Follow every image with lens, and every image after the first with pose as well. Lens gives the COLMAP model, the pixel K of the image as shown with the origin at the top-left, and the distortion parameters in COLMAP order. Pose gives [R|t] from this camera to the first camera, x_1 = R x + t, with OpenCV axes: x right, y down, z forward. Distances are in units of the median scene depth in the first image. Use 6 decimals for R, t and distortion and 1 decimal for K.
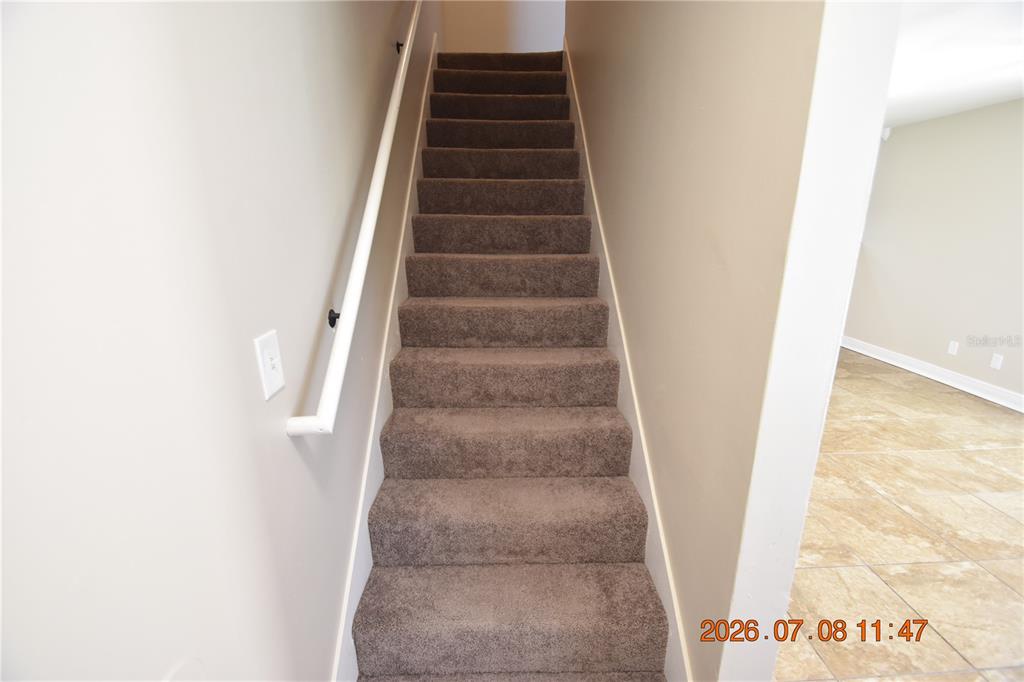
lens RADIAL K [[446.4, 0, 507.7], [0, 446.4, 348.0], [0, 0, 1]] dist [0.011909, -0.015063]
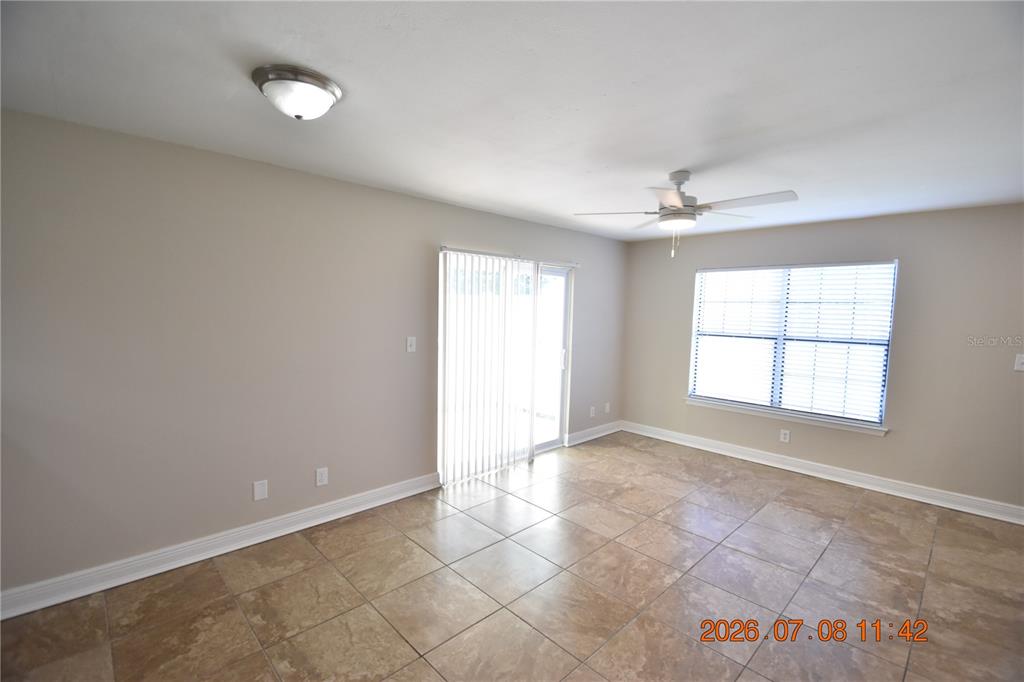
lens RADIAL K [[446.4, 0, 507.7], [0, 446.4, 348.0], [0, 0, 1]] dist [0.011909, -0.015063]
pose [[-0.675853, -0.060610, 0.734540, 0.350143], [0.189772, 0.948700, 0.252891, -0.477480], [-0.712186, 0.310313, -0.629680, 1.652167]]
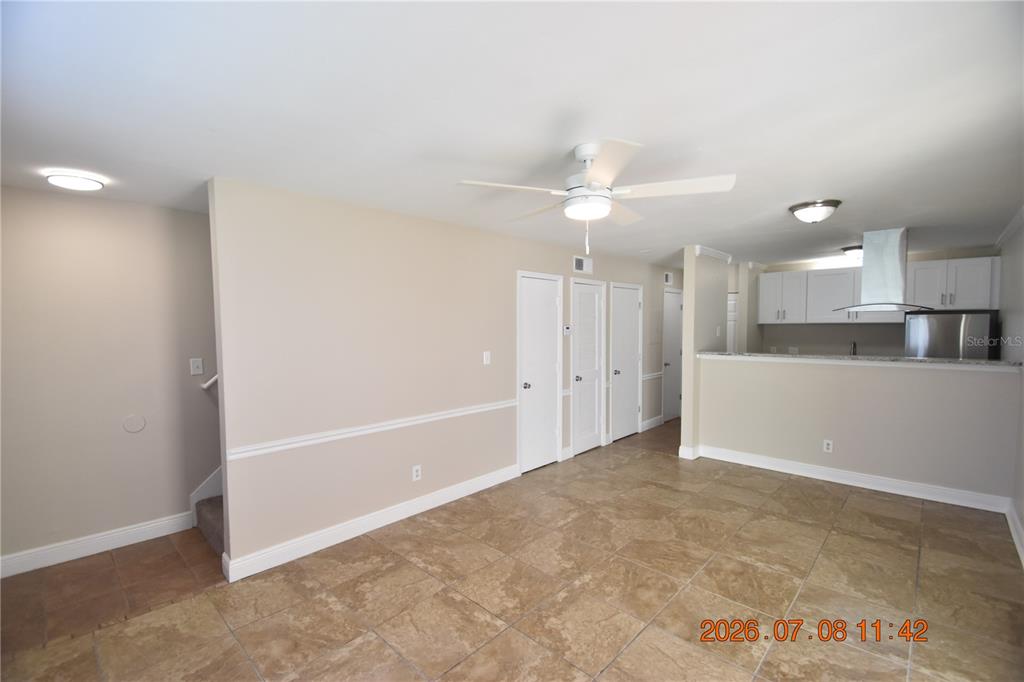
lens RADIAL K [[446.4, 0, 507.7], [0, 446.4, 348.0], [0, 0, 1]] dist [0.011909, -0.015063]
pose [[0.708423, 0.046406, -0.704261, 1.342660], [-0.194806, 0.971931, -0.131914, -0.040508], [0.678372, 0.230646, 0.697578, 0.025935]]
